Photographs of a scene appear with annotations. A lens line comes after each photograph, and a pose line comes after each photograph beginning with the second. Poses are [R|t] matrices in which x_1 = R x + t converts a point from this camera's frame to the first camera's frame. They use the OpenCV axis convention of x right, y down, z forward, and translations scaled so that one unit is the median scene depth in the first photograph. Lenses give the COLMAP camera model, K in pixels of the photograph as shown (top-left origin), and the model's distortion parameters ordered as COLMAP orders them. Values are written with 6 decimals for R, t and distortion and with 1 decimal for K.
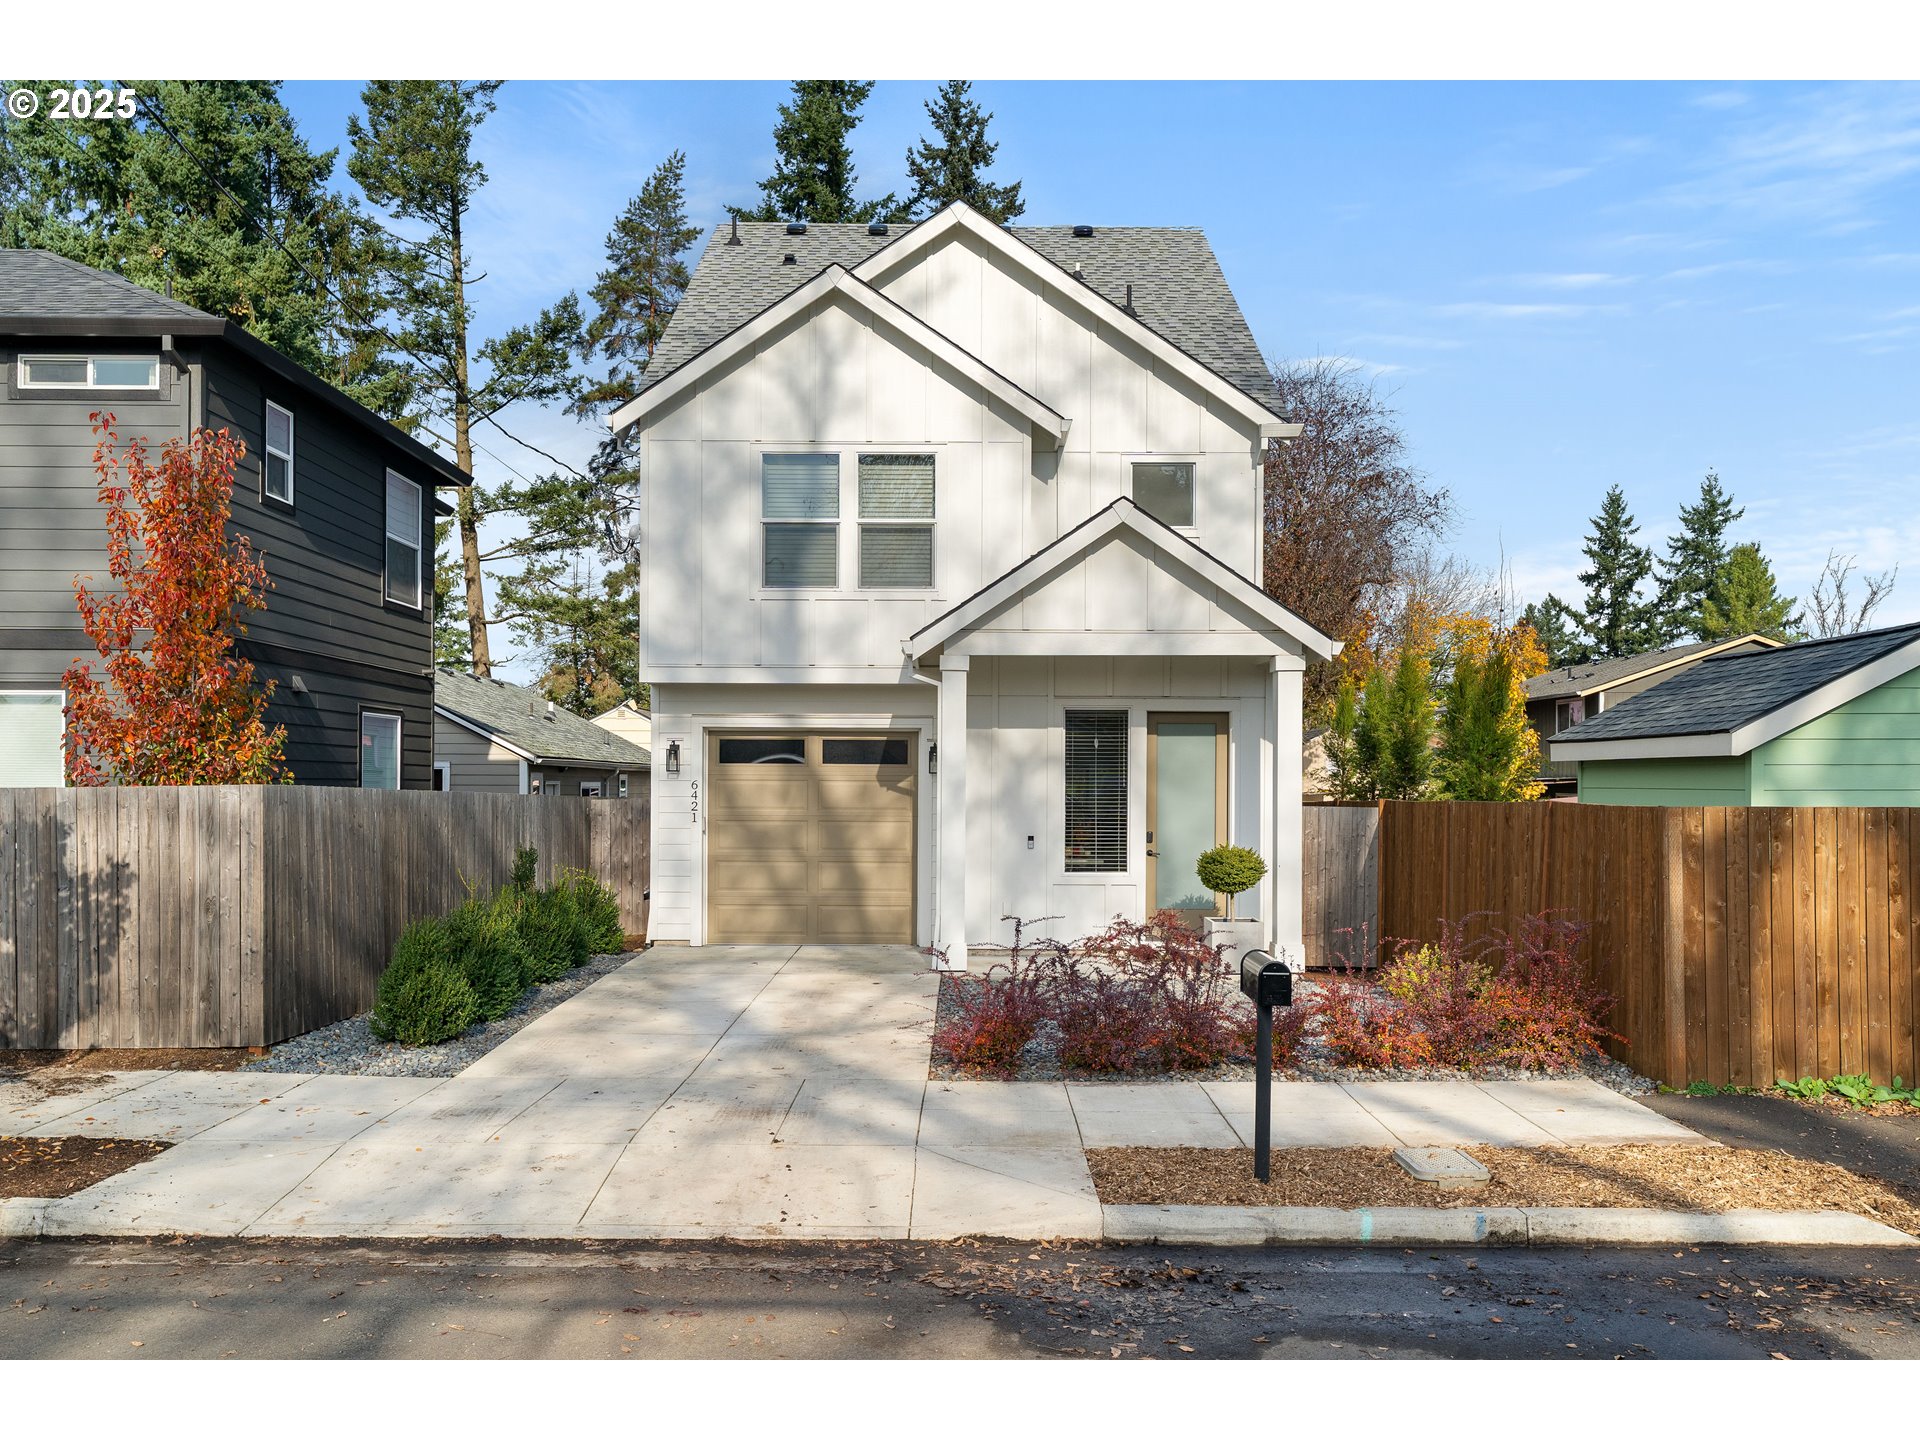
lens RADIAL K [[1609.2, 0, 950.4], [0, 1609.2, 791.5], [0, 0, 1]] dist [0.001961, 0.016587]
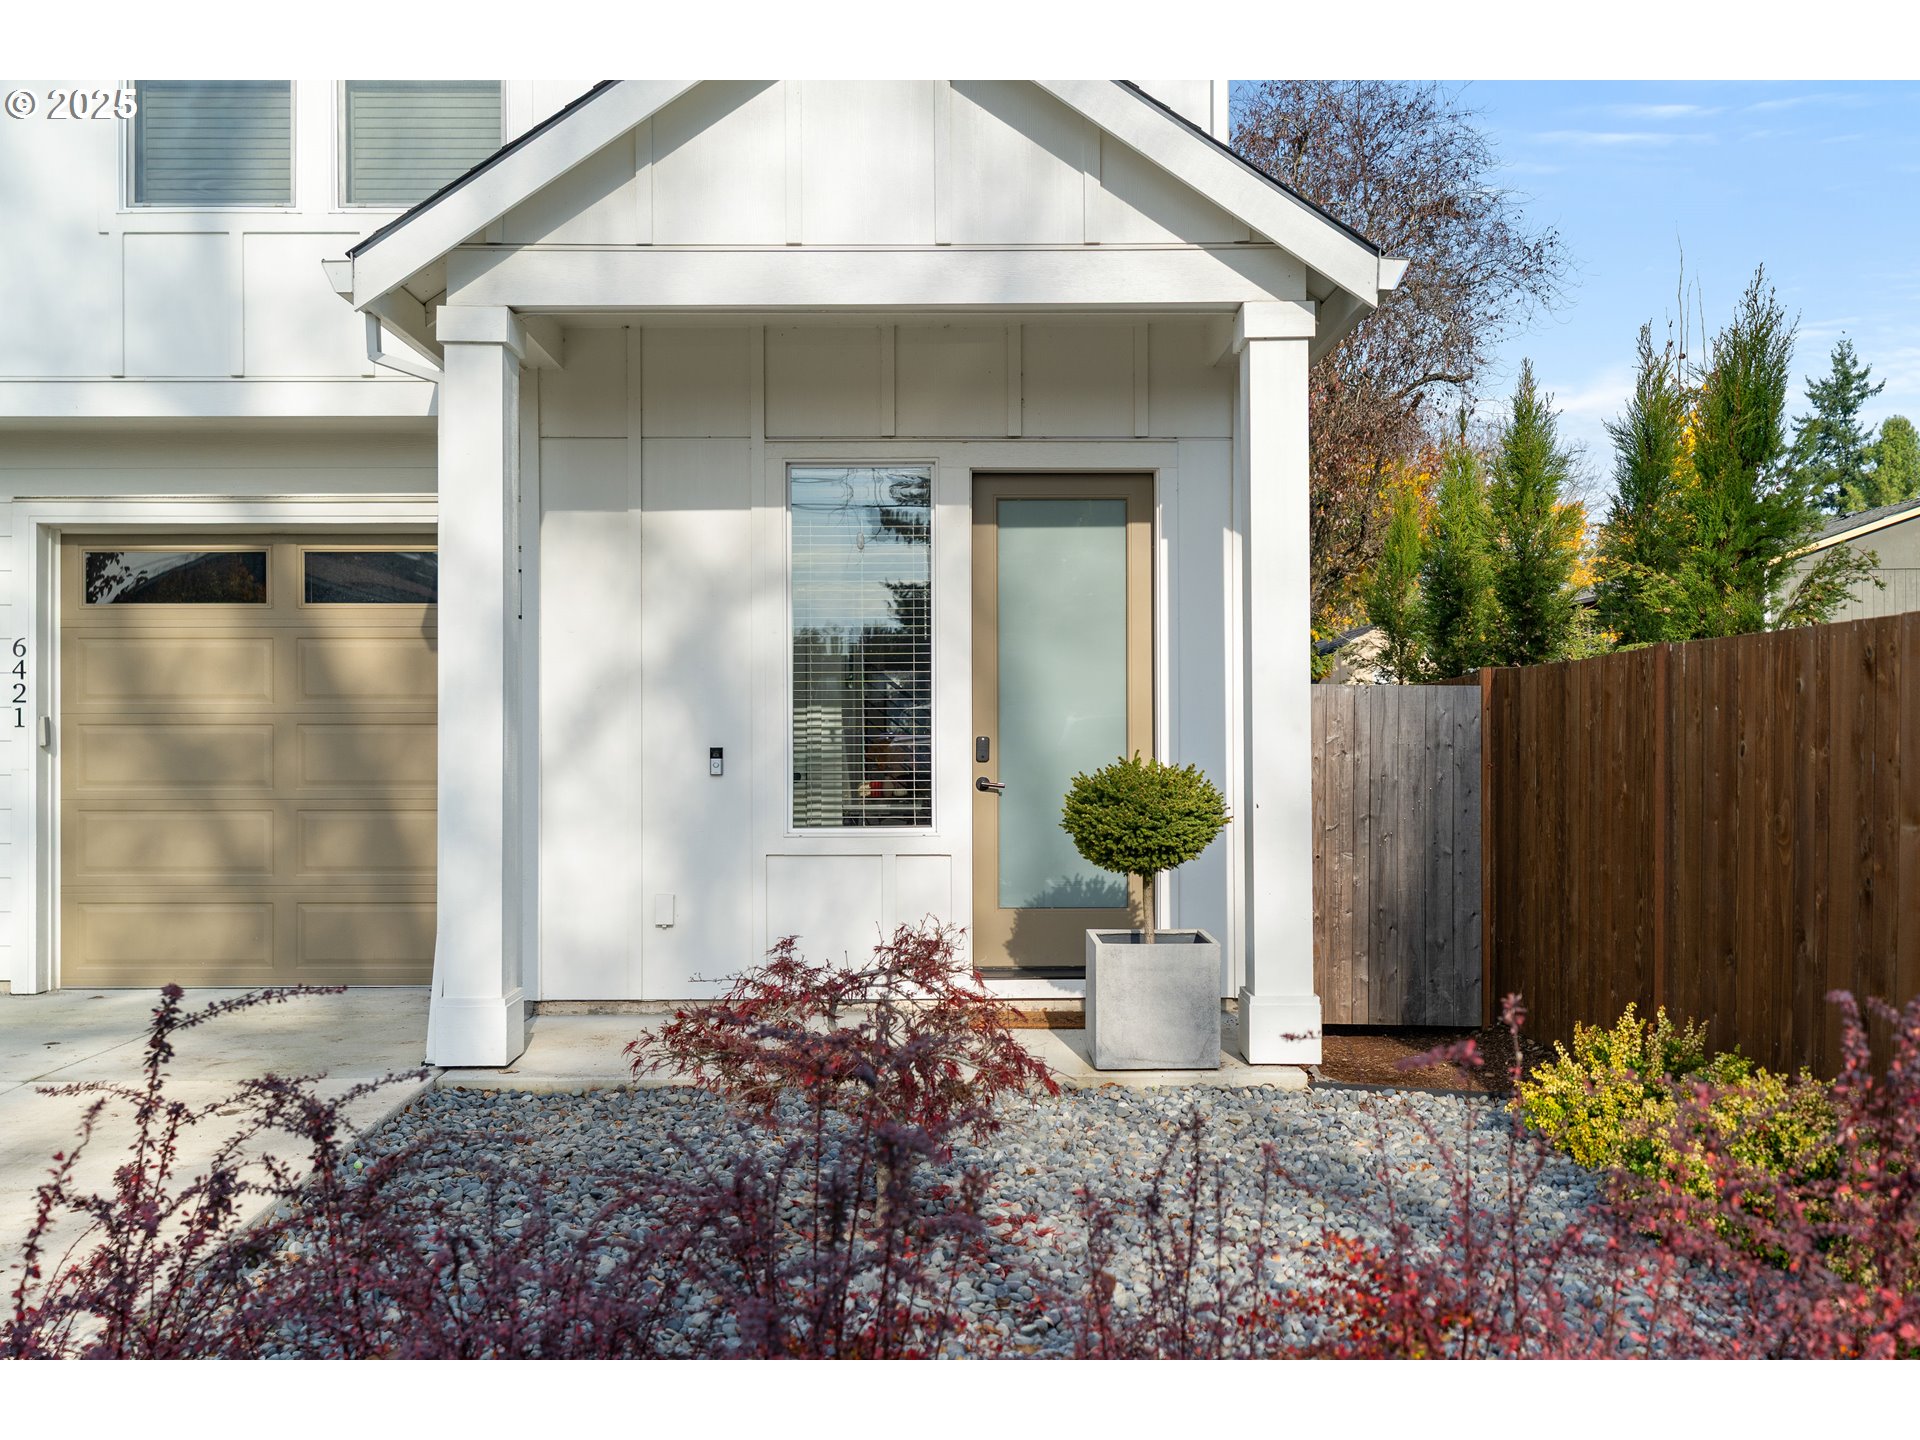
lens RADIAL K [[1871.9, 0, 965.7], [0, 1871.9, 712.0], [0, 0, 1]] dist [0.003092, 0.000000]
pose [[0.999877, -0.007010, 0.014033, 0.111058], [0.007256, 0.999819, -0.017595, 0.026911], [-0.013907, 0.017695, 0.999747, 0.469780]]
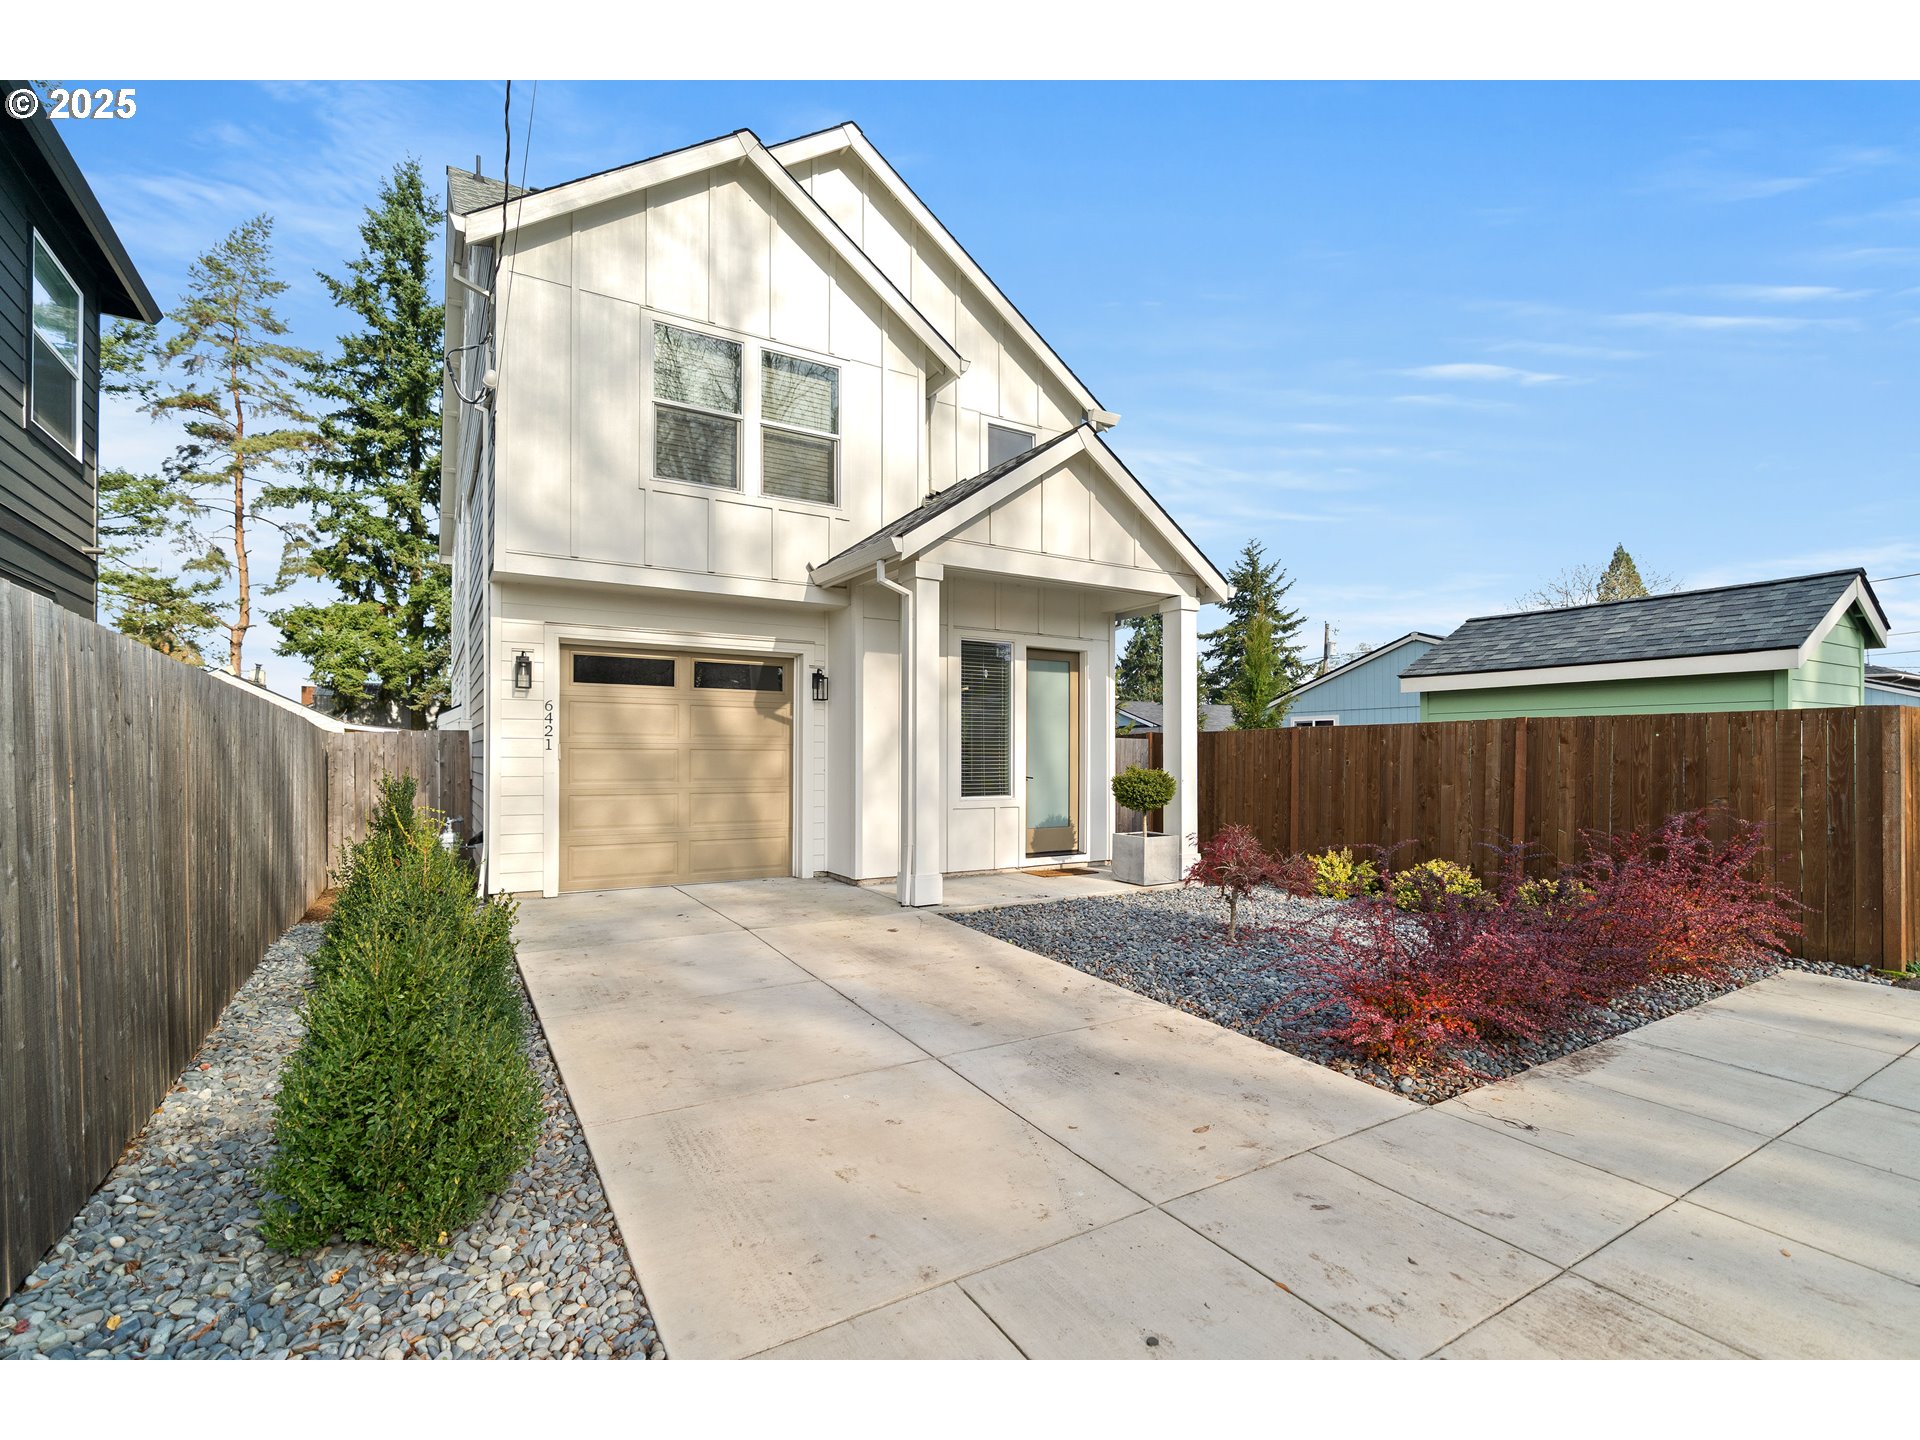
lens RADIAL K [[889.4, 0, 970.9], [0, 889.4, 753.0], [0, 0, 1]] dist [-0.013507, 0.003269]
pose [[0.844743, -0.000400, 0.535172, -0.228068], [0.003891, 0.999978, -0.005393, 0.024884], [-0.535158, 0.006638, 0.844726, 0.506372]]
